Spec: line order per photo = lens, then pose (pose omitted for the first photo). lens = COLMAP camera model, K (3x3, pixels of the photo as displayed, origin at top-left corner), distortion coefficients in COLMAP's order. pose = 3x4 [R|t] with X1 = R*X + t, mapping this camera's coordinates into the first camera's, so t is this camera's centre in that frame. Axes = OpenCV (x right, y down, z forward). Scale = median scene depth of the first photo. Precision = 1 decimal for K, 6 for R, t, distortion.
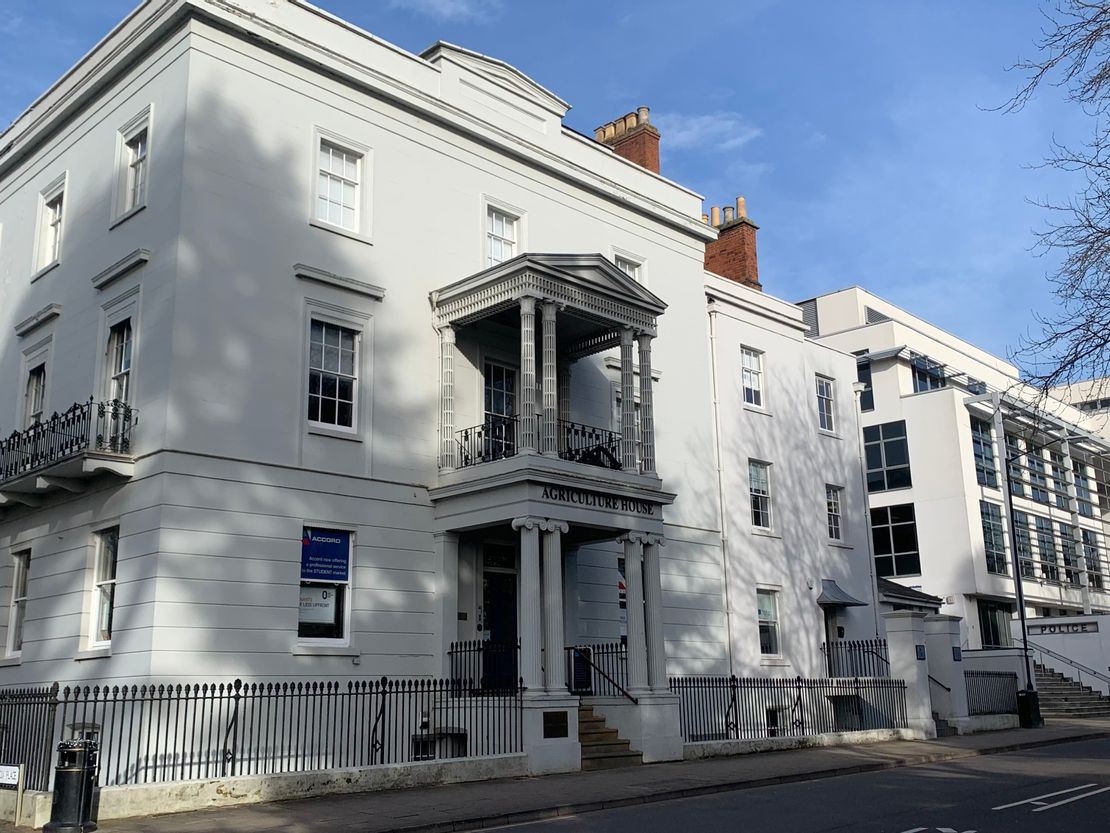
lens RADIAL K [[1106.1, 0, 555.0], [0, 1106.1, 416.5], [0, 0, 1]] dist [0.019573, 0.011162]
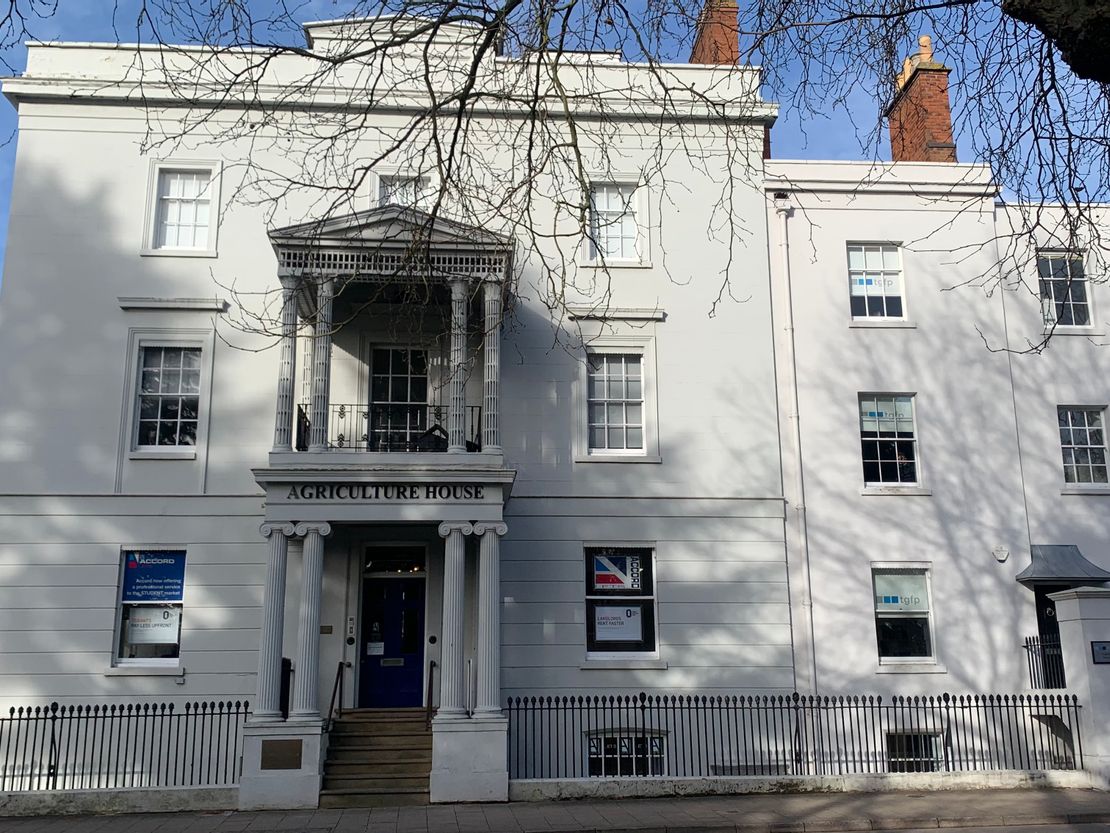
lens RADIAL K [[1120.8, 0, 555.0], [0, 1120.8, 416.5], [0, 0, 1]] dist [0.015336, -0.021686]
pose [[0.761498, -0.144245, -0.631913, 0.528568], [0.155815, 0.987072, -0.037547, 0.054121], [0.629160, -0.069869, 0.774129, 0.314809]]
